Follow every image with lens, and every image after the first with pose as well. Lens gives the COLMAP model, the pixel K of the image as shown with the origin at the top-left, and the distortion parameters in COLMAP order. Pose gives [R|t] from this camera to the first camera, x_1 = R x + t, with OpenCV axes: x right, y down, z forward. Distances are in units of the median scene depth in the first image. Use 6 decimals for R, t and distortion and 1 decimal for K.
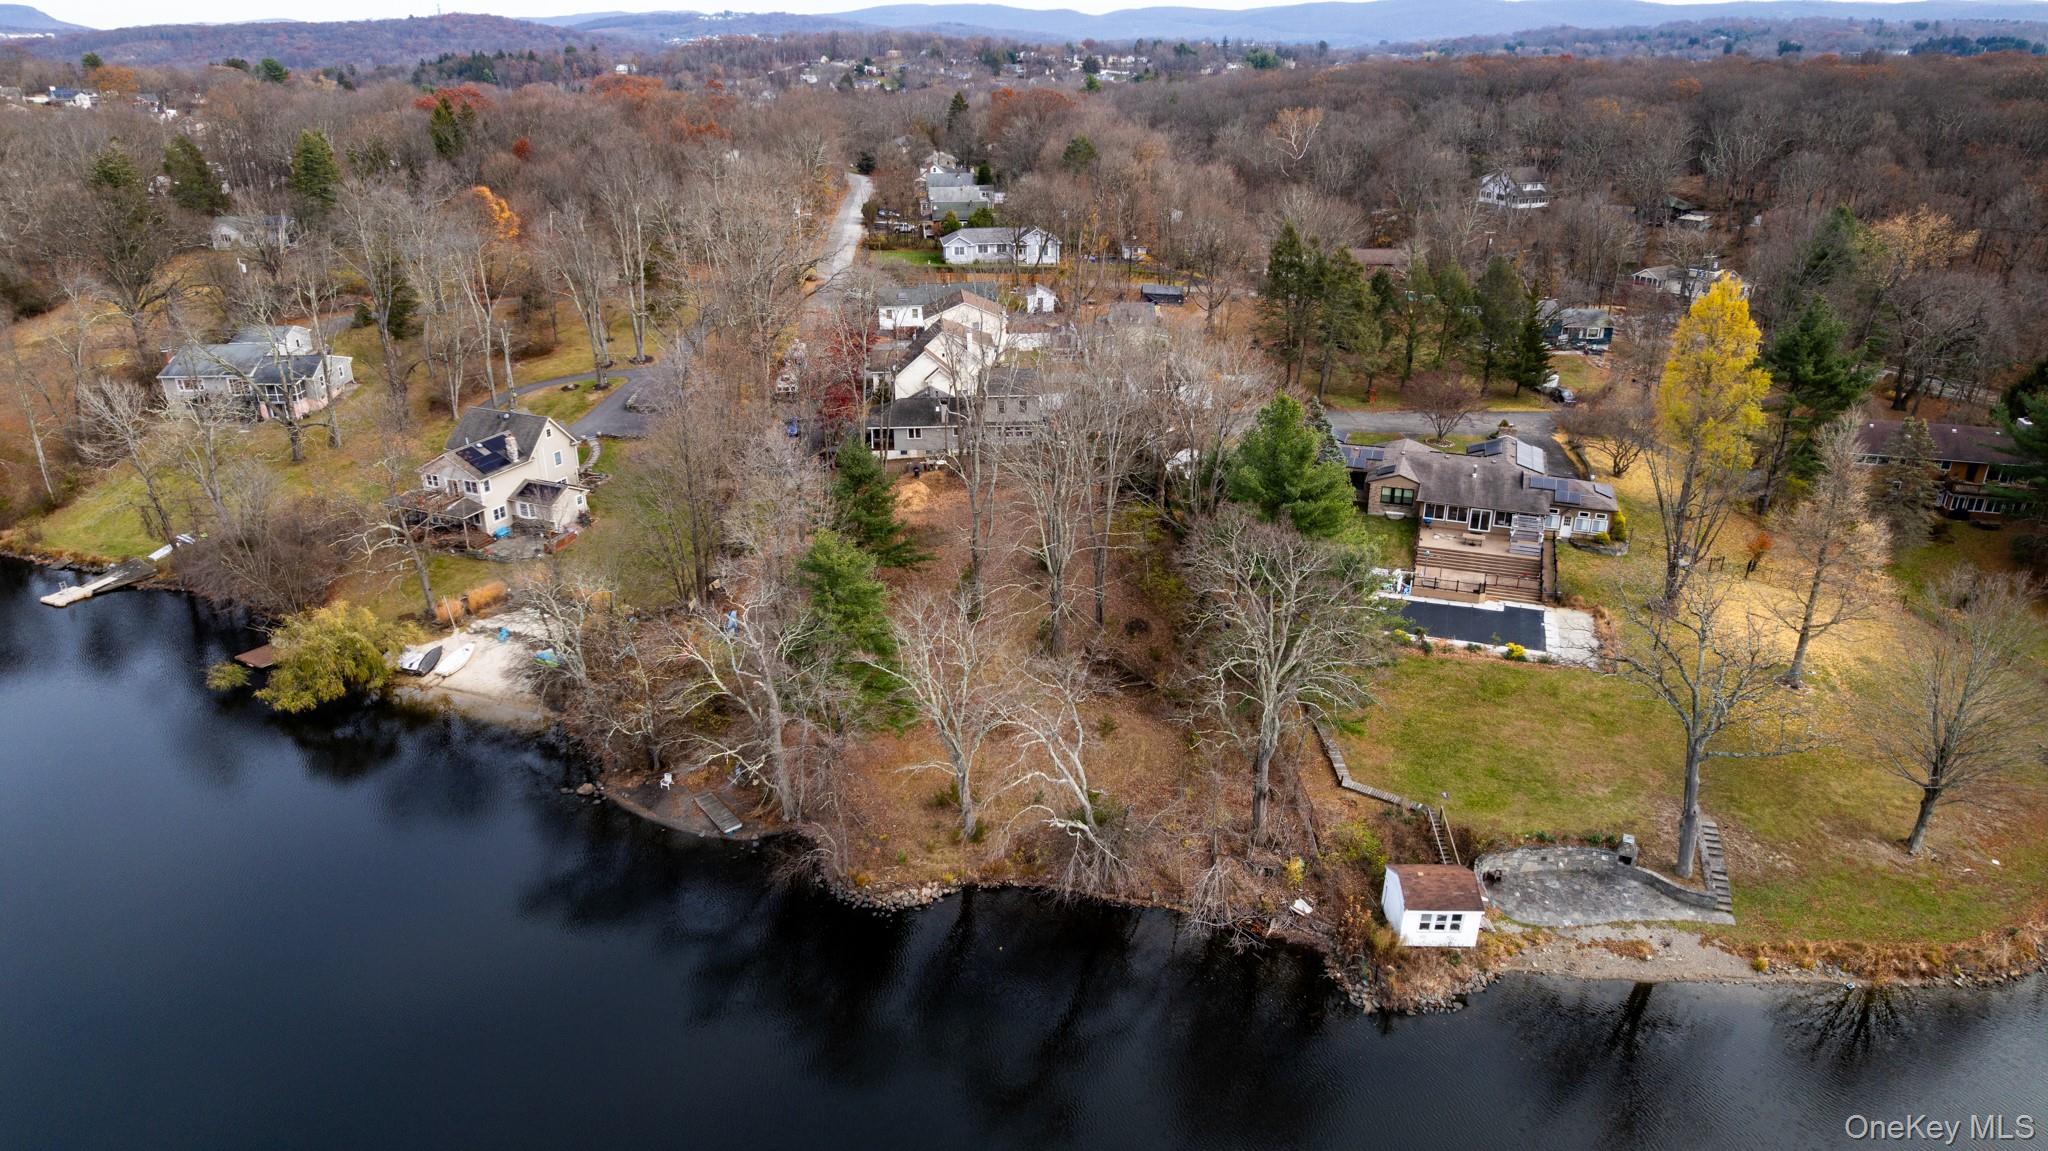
lens RADIAL K [[1321.8, 0, 1021.3], [0, 1321.8, 574.8], [0, 0, 1]] dist [-0.055890, 0.047879]
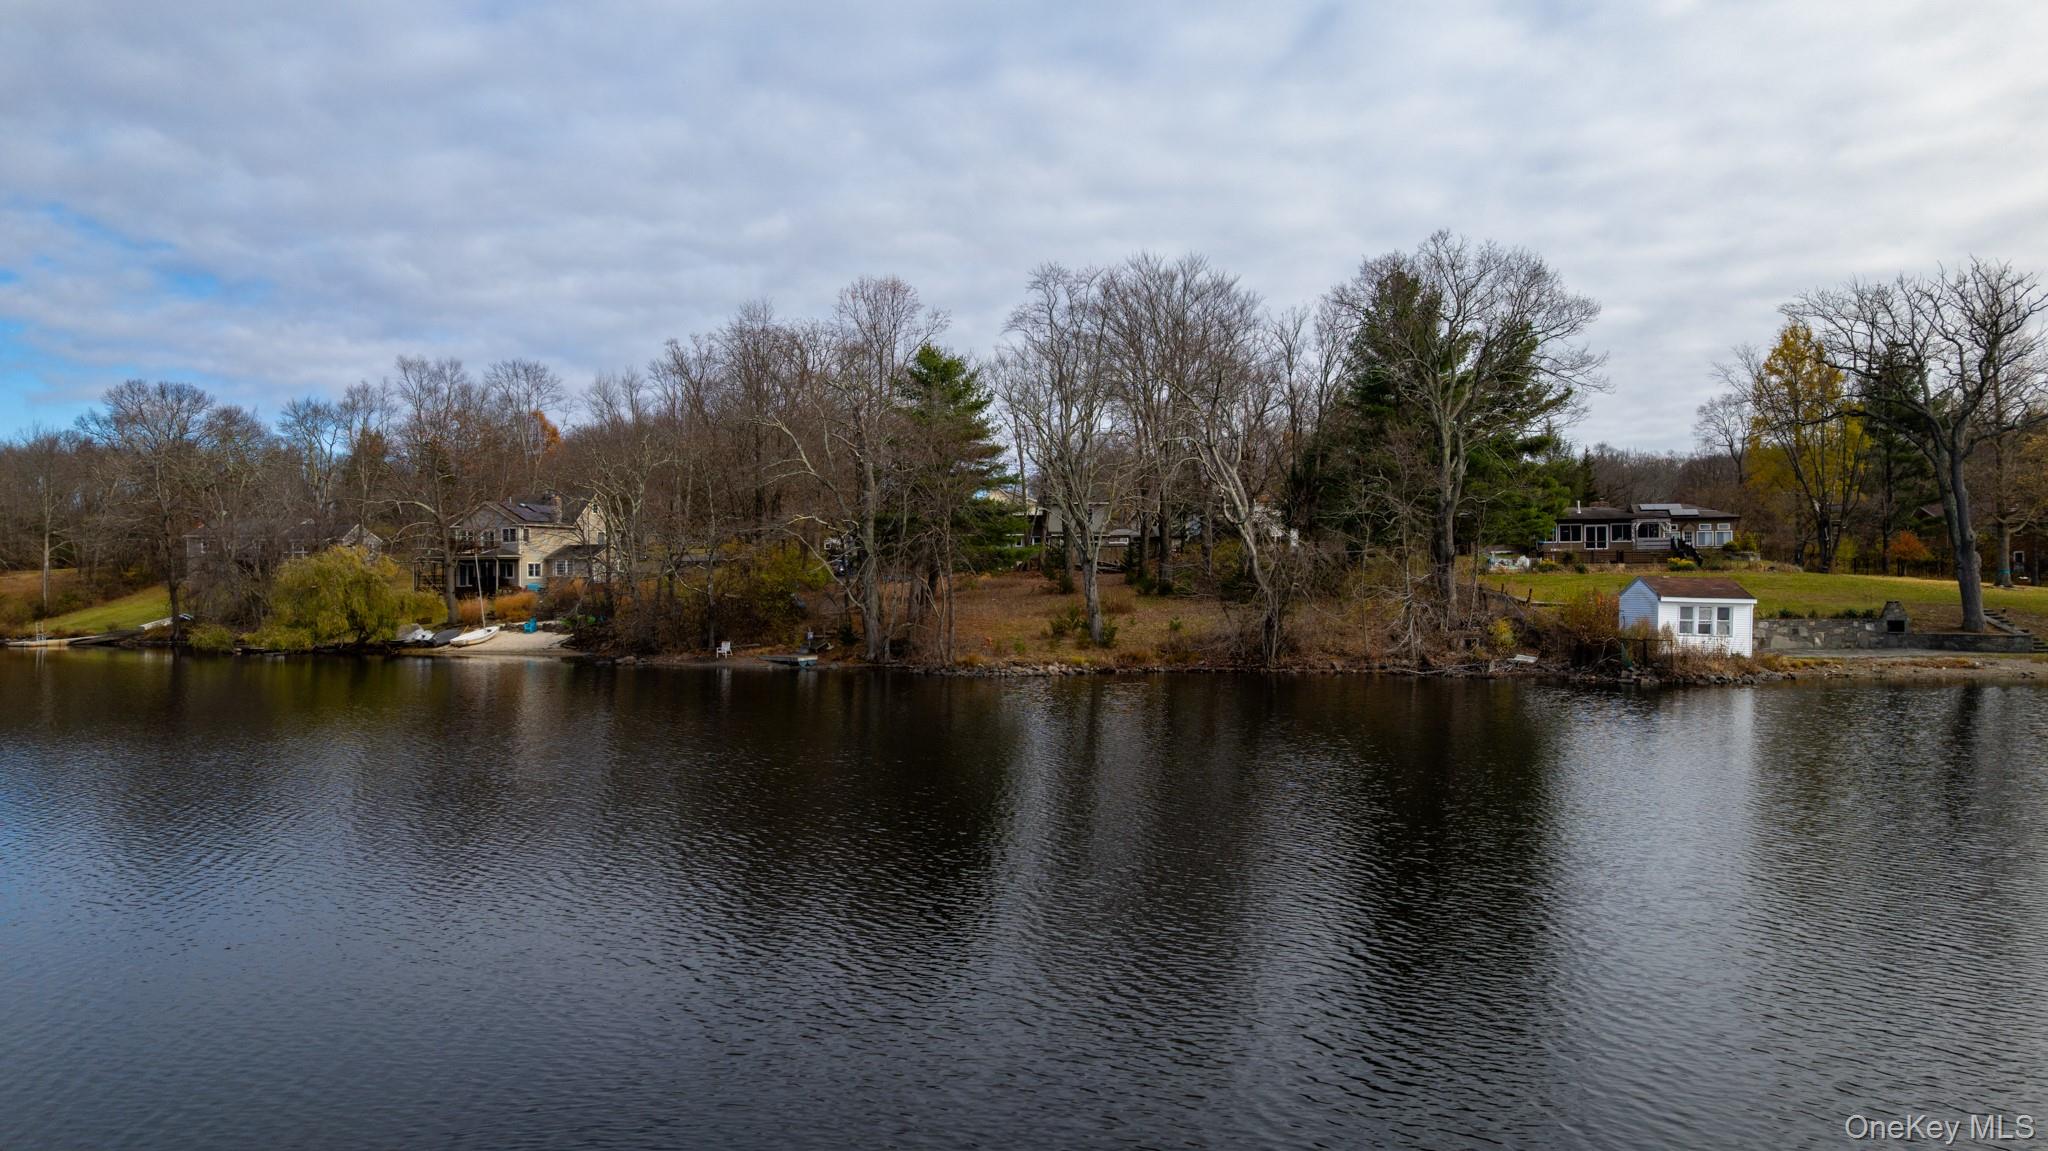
lens RADIAL K [[1321.8, 0, 1027.0], [0, 1321.8, 576.3], [0, 0, 1]] dist [-0.055890, 0.047879]
pose [[0.999916, 0.001595, 0.012878, -0.094462], [0.003602, 0.919296, -0.393550, 0.485067], [-0.012467, 0.393563, 0.919213, 0.221953]]
